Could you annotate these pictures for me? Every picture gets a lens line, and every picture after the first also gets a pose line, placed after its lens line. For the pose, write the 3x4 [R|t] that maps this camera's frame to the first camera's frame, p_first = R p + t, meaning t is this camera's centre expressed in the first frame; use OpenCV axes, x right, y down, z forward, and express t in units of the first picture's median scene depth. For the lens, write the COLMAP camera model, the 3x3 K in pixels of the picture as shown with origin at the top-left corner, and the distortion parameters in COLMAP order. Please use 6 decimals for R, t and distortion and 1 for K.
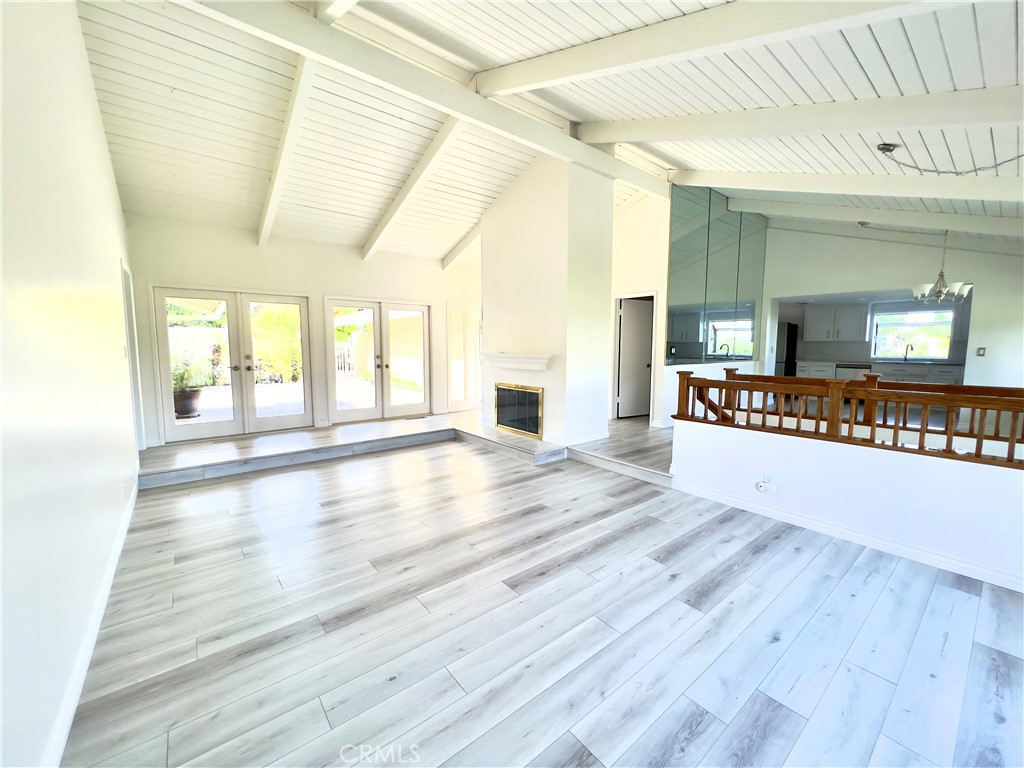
lens RADIAL K [[409.3, 0, 511.4], [0, 409.3, 379.4], [0, 0, 1]] dist [0.002475, 0.000097]
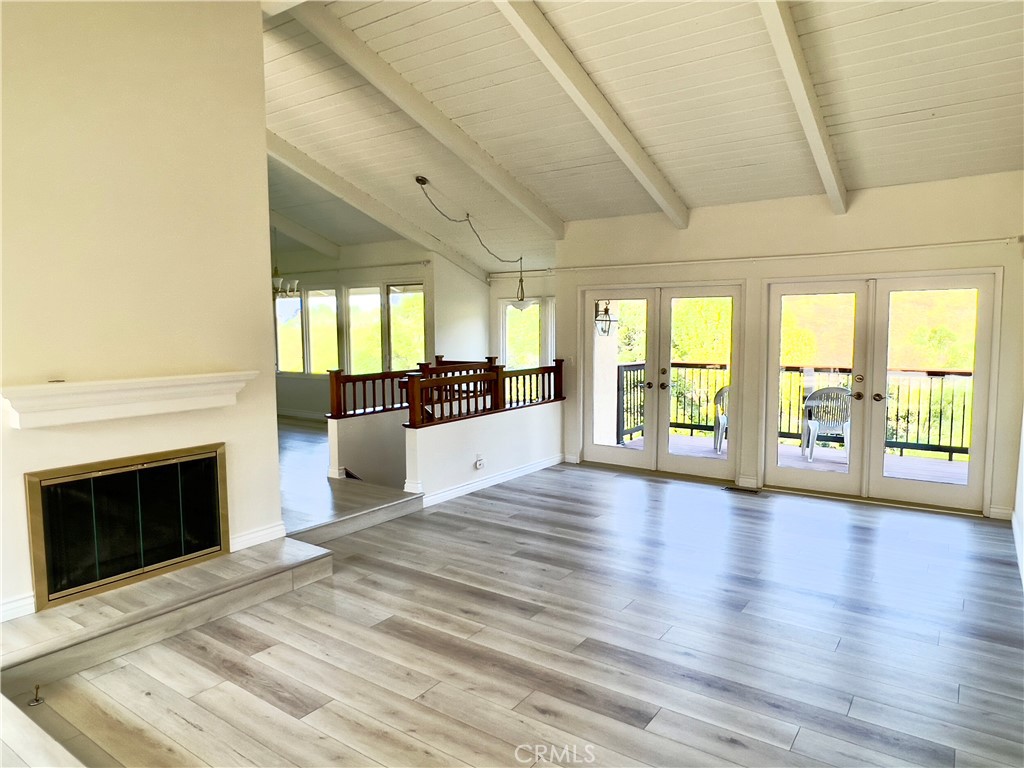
lens RADIAL K [[661.0, 0, 512.3], [0, 661.0, 381.3], [0, 0, 1]] dist [-0.009227, -0.000646]
pose [[-0.274313, -0.084748, 0.957899, -0.906357], [0.090819, 0.989374, 0.113540, -0.131104], [-0.957342, 0.118141, -0.263701, 1.074018]]
